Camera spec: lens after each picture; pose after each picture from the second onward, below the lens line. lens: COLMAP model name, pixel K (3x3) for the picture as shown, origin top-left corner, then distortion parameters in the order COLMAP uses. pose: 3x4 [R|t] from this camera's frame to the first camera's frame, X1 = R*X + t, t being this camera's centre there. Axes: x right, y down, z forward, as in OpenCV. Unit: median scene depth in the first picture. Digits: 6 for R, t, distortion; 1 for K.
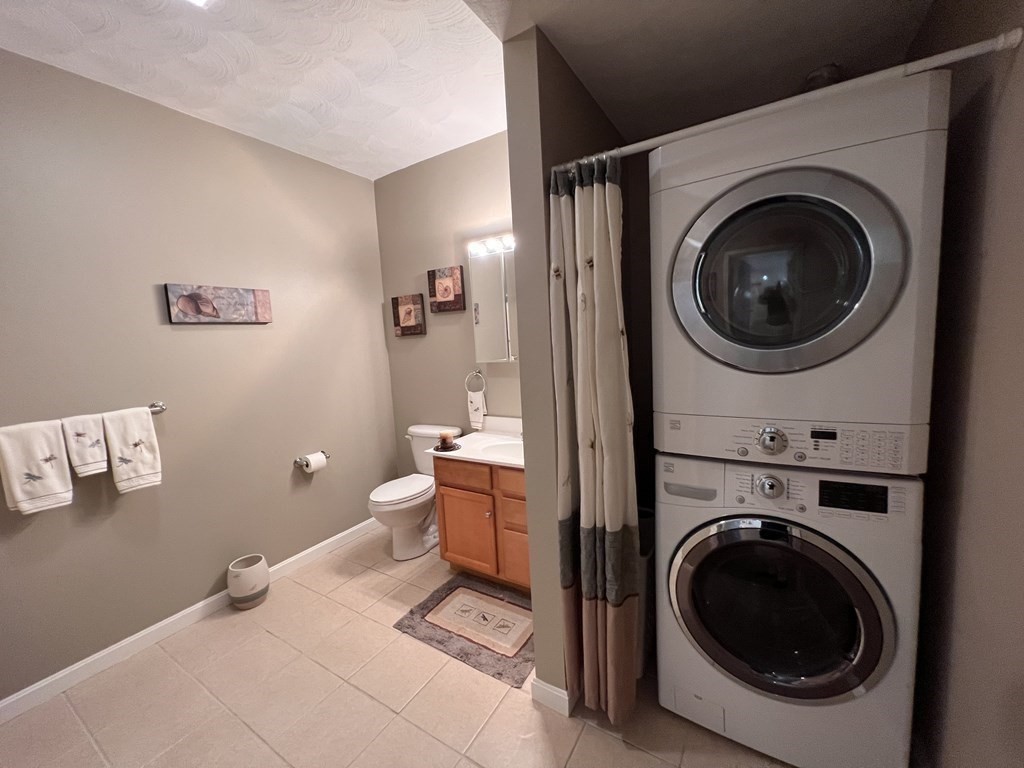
lens RADIAL K [[413.7, 0, 510.7], [0, 413.7, 383.8], [0, 0, 1]] dist [0.004227, -0.000756]
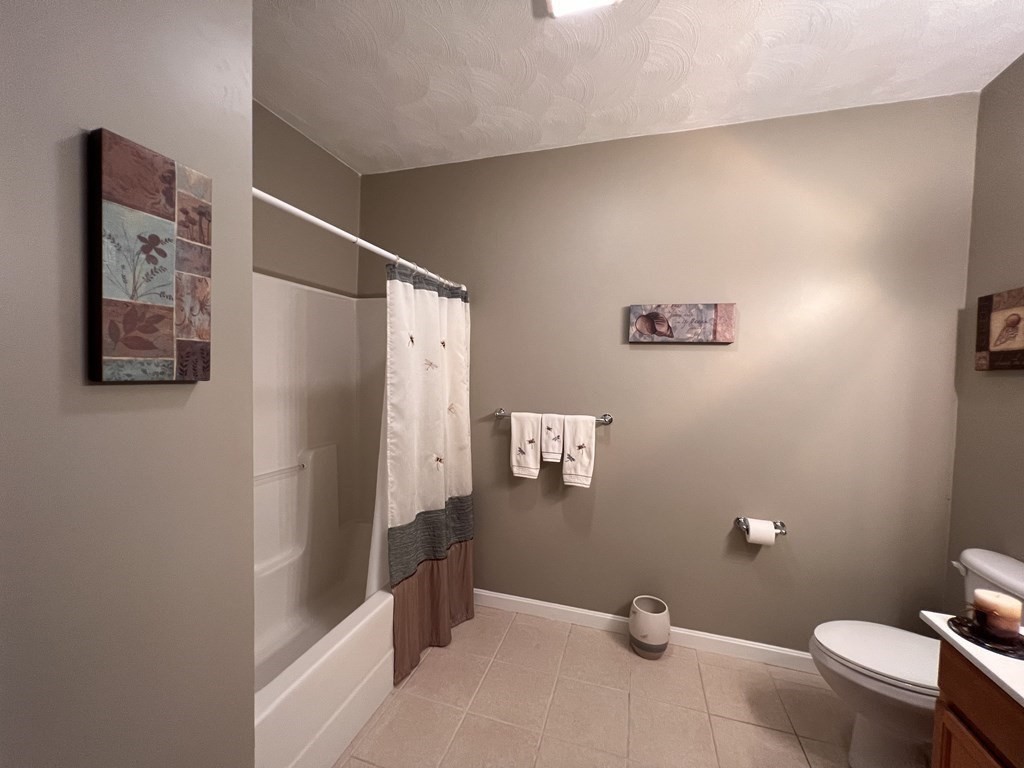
lens RADIAL K [[413.7, 0, 511.5], [0, 413.7, 383.0], [0, 0, 1]] dist [0.004227, -0.000756]
pose [[0.256419, 0.095091, -0.961877, 0.115724], [-0.148699, 0.987183, 0.057952, -0.058138], [0.955059, 0.128170, 0.267272, 0.422210]]
